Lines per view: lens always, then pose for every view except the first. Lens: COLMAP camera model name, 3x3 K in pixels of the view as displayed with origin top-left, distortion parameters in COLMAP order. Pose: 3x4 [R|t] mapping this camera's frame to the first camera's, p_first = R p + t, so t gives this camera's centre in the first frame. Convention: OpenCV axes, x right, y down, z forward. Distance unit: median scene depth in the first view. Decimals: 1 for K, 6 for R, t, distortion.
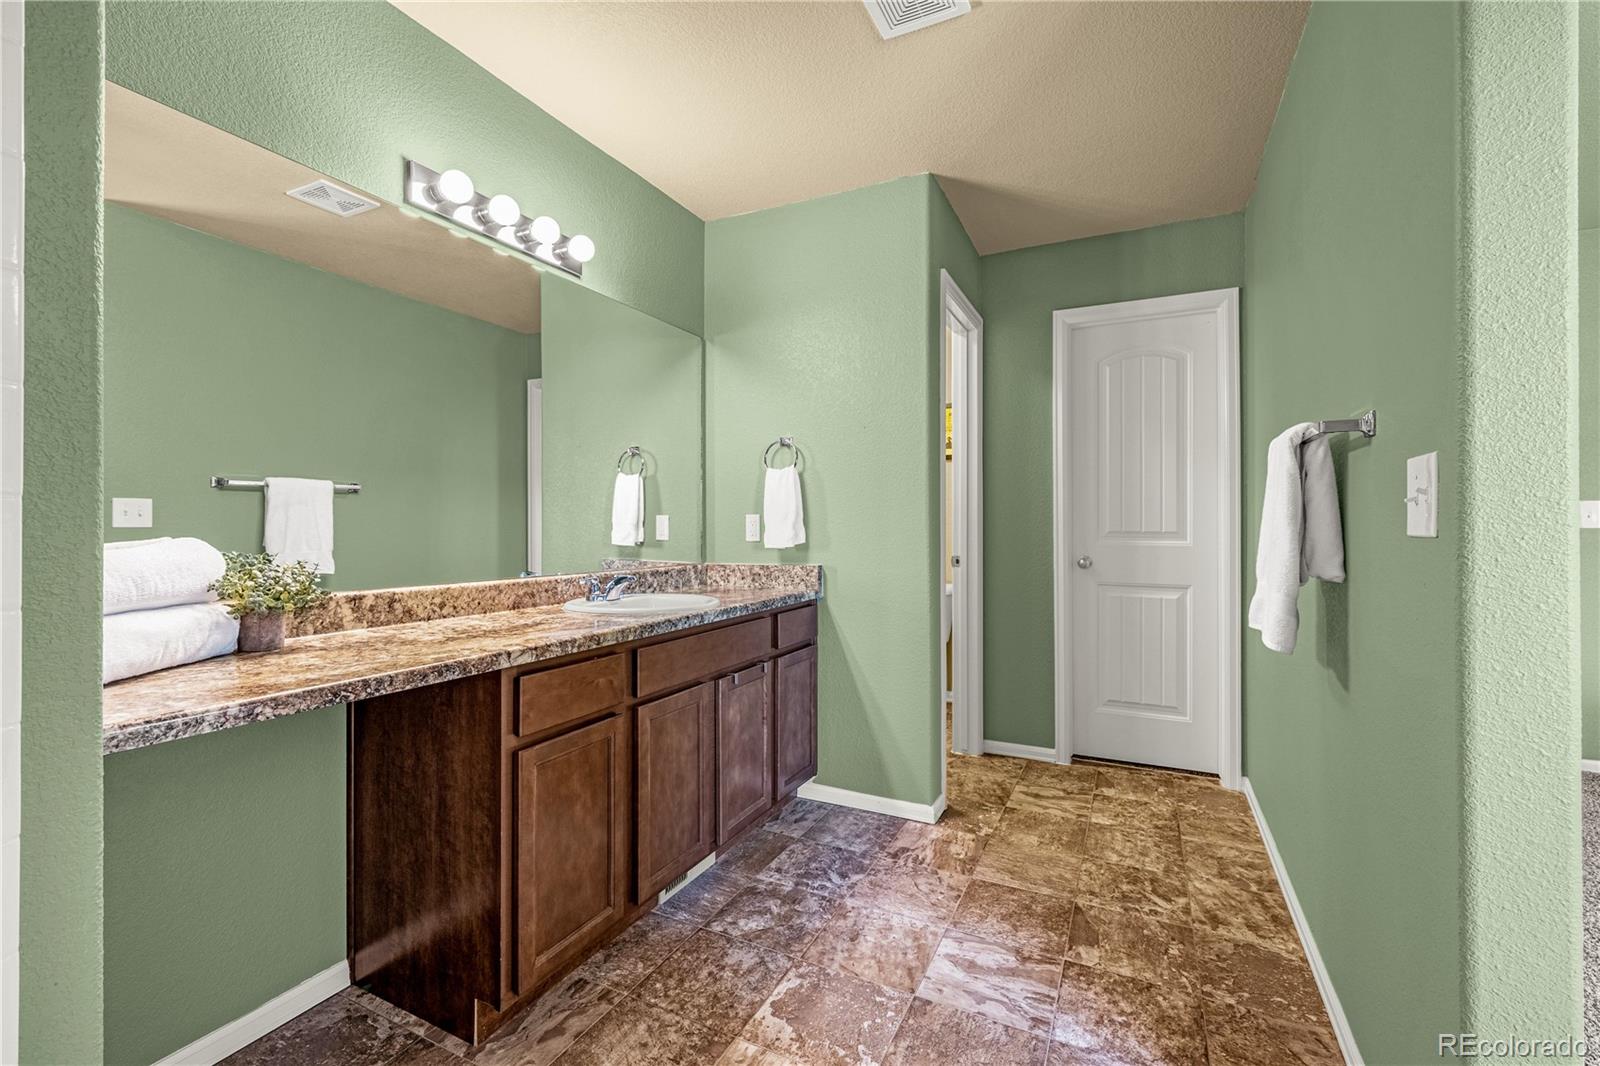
lens RADIAL K [[694.0, 0, 785.8], [0, 694.0, 522.6], [0, 0, 1]] dist [-0.027430, -0.000627]
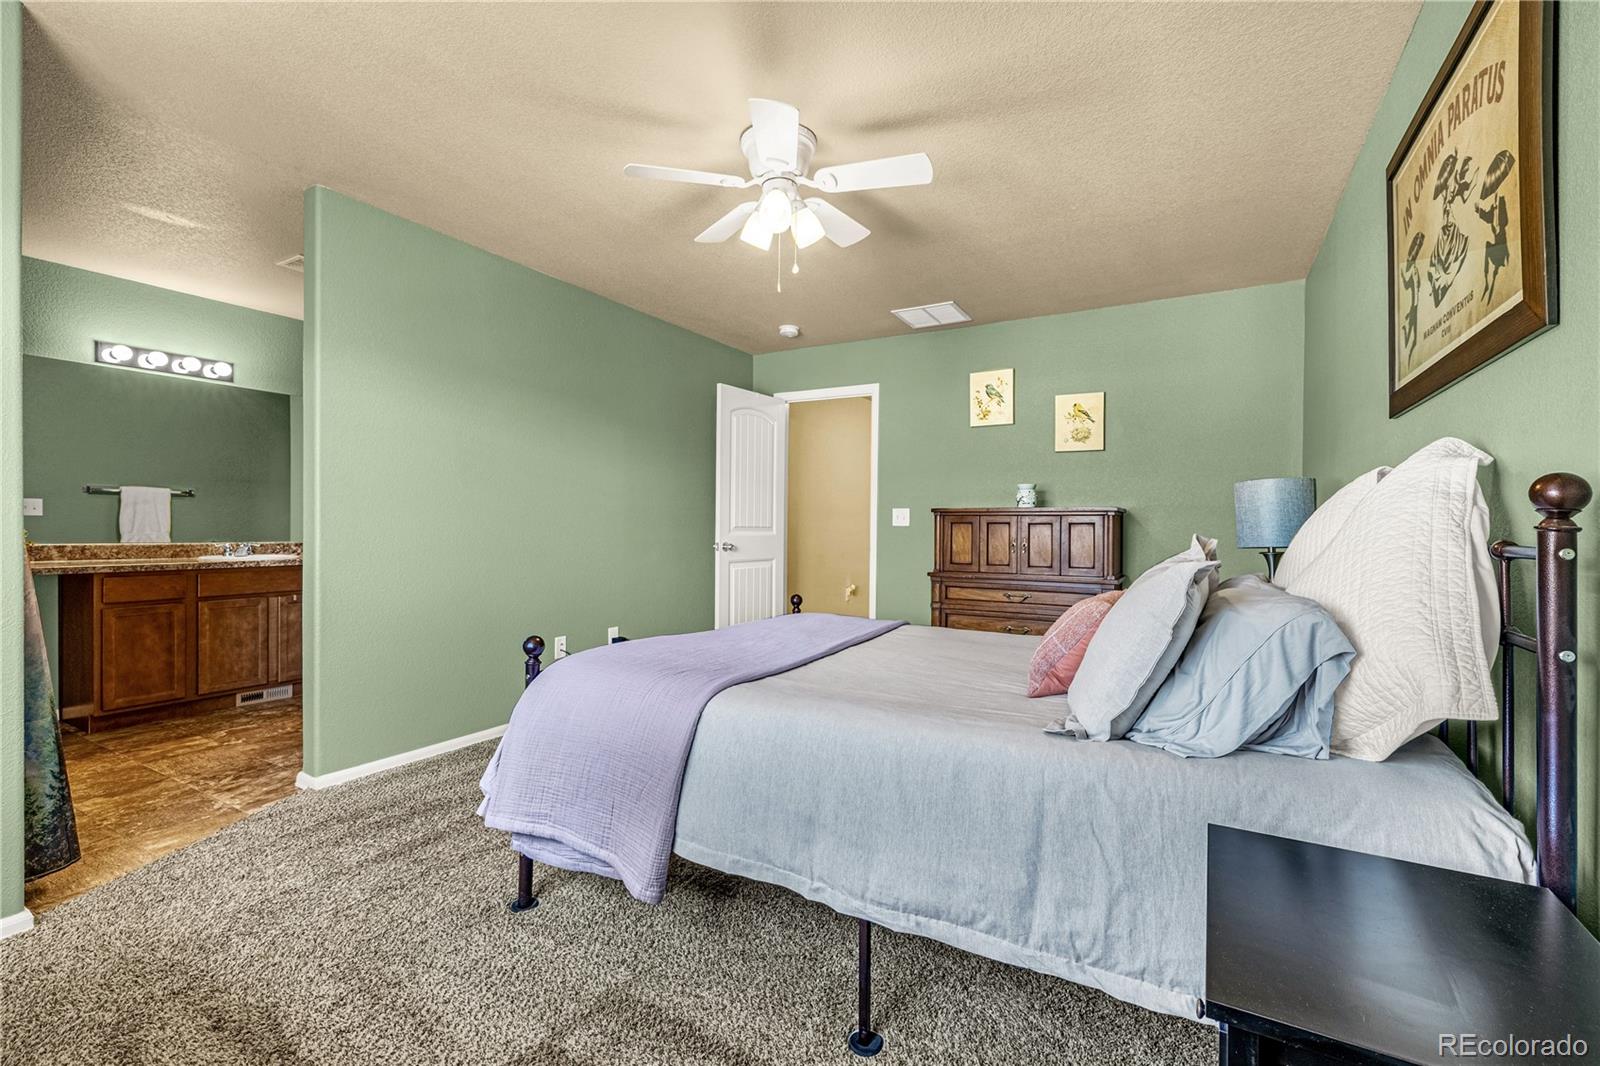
lens RADIAL K [[694.0, 0, 810.3], [0, 694.0, 525.1], [0, 0, 1]] dist [-0.027430, -0.000627]
pose [[0.998999, 0.004233, -0.044540, 1.983501], [-0.003836, 0.999952, 0.008995, 0.010847], [0.044576, -0.008816, 0.998967, -1.110665]]
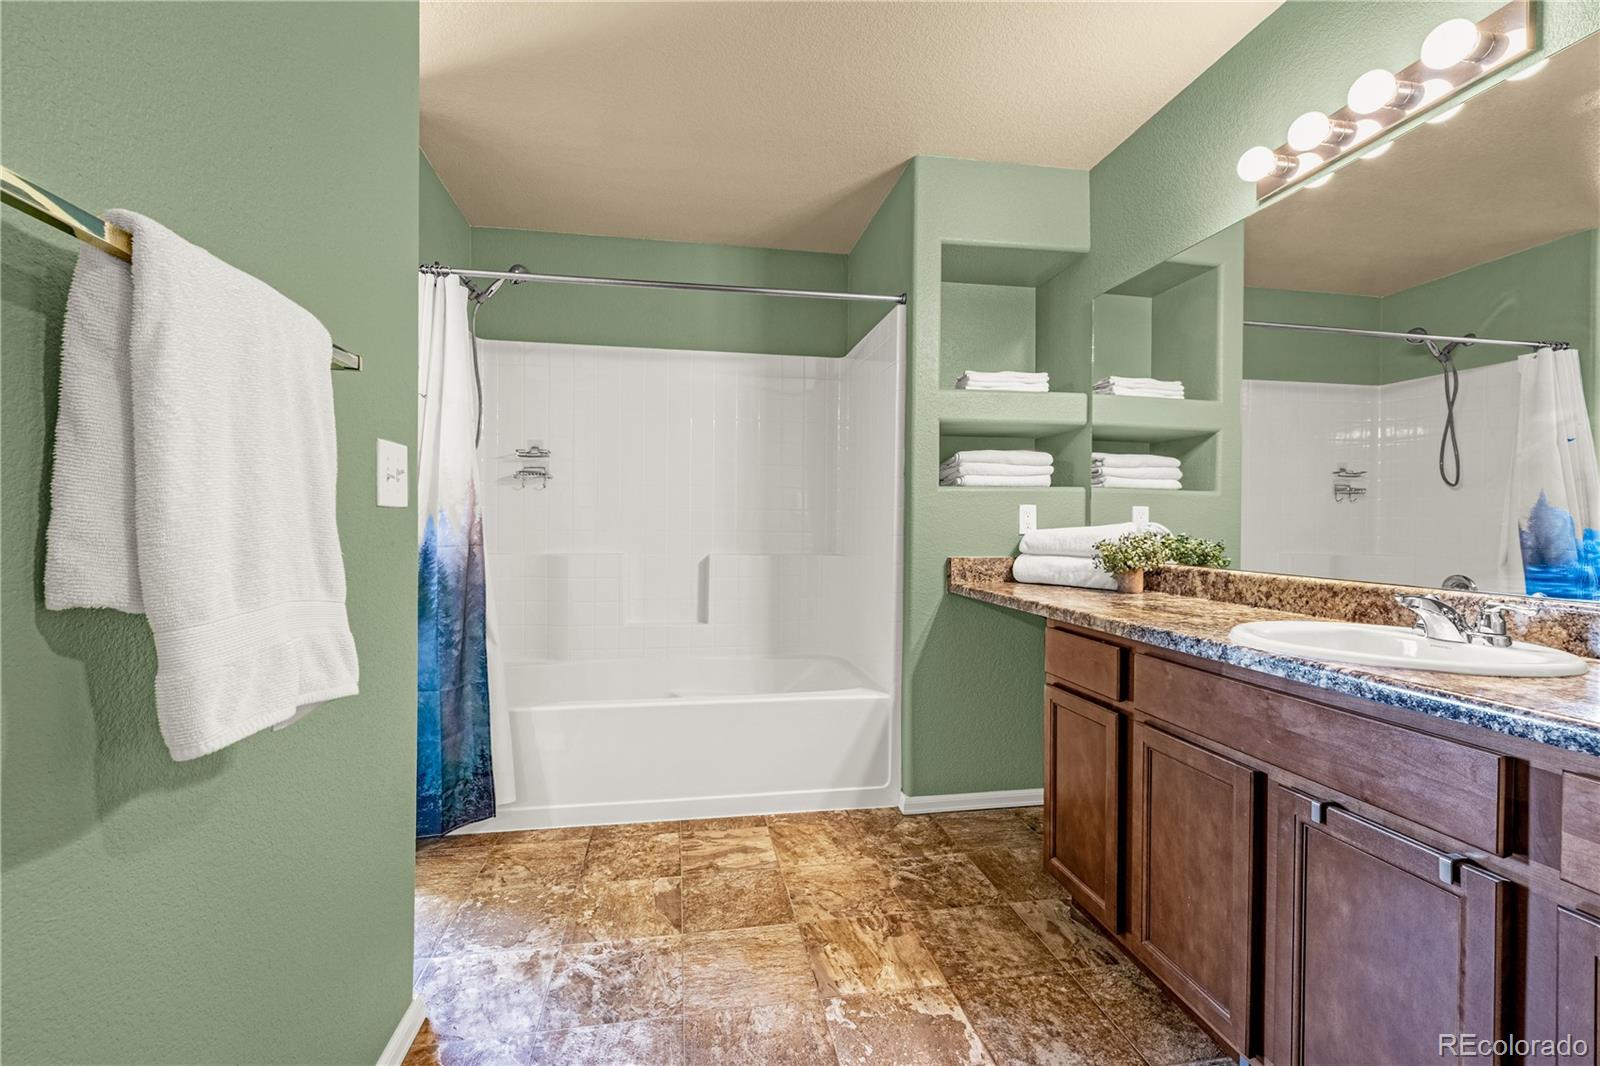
lens RADIAL K [[694.0, 0, 799.6], [0, 694.0, 529.4], [0, 0, 1]] dist [-0.027430, -0.000627]
pose [[-0.797286, 0.005263, -0.603579, 0.748632], [0.001502, 0.999976, 0.006735, 0.020294], [0.603600, 0.004463, -0.797275, 1.612870]]
